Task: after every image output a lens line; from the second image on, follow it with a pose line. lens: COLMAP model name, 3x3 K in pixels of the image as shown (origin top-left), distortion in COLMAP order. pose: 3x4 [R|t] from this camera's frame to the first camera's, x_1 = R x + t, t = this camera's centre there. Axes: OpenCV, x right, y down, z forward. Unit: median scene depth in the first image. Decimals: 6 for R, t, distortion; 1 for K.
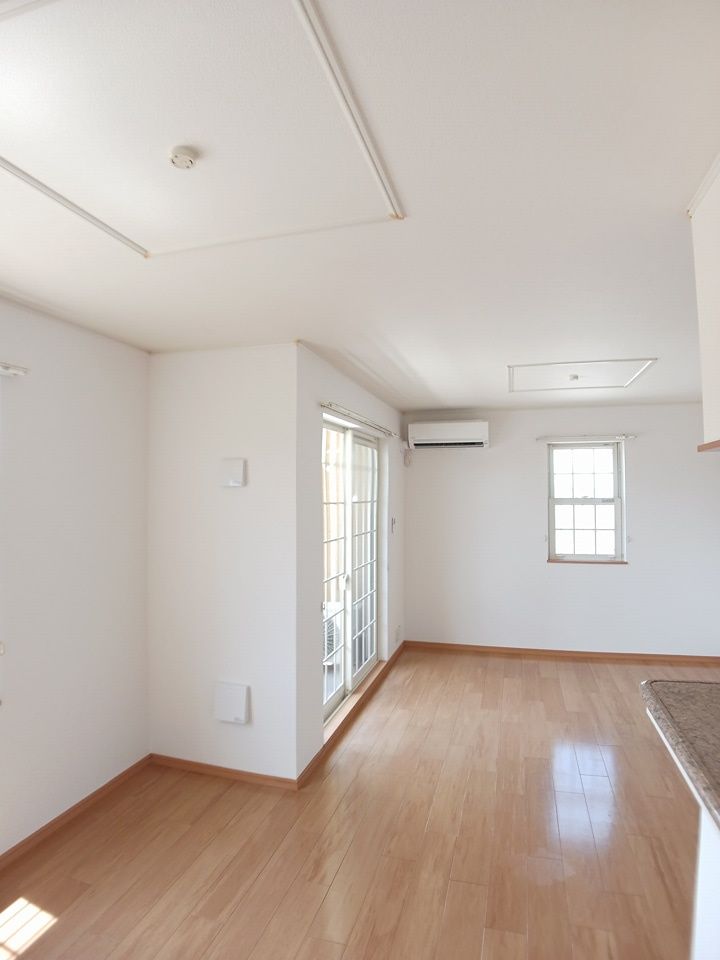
lens RADIAL K [[519.0, 0, 360.0], [0, 519.0, 480.0], [0, 0, 1]] dist [-0.056412, 0.000949]
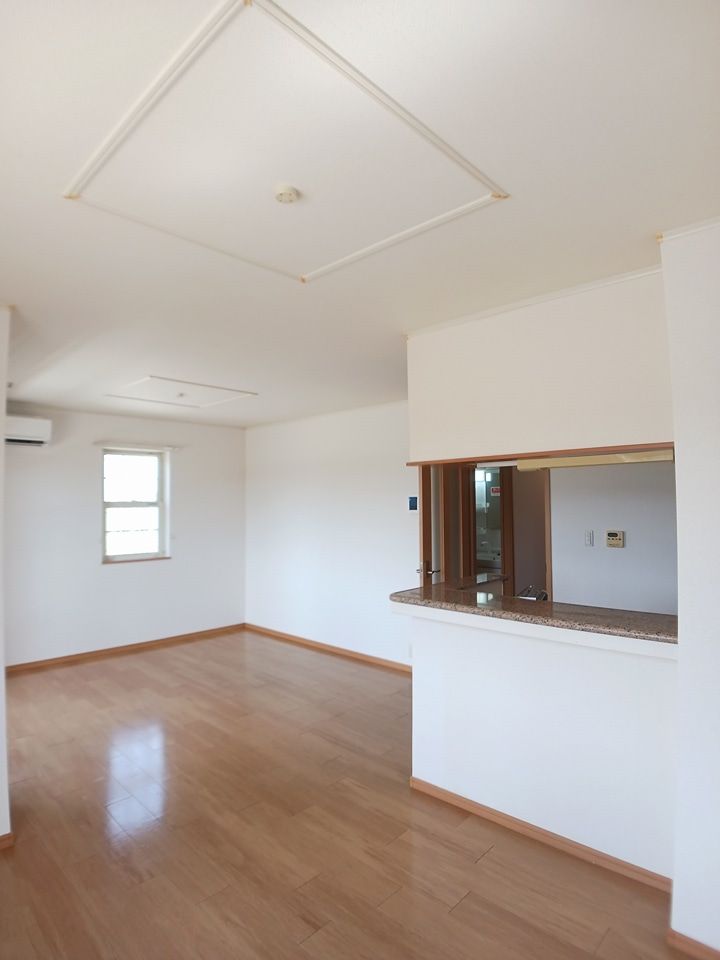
lens RADIAL K [[519.0, 0, 360.0], [0, 519.0, 480.0], [0, 0, 1]] dist [-0.056412, 0.000949]
pose [[0.501141, 0.033874, 0.864702, -0.262956], [-0.019835, 0.999421, -0.027656, 0.010651], [-0.865138, -0.003292, 0.501523, 0.049117]]
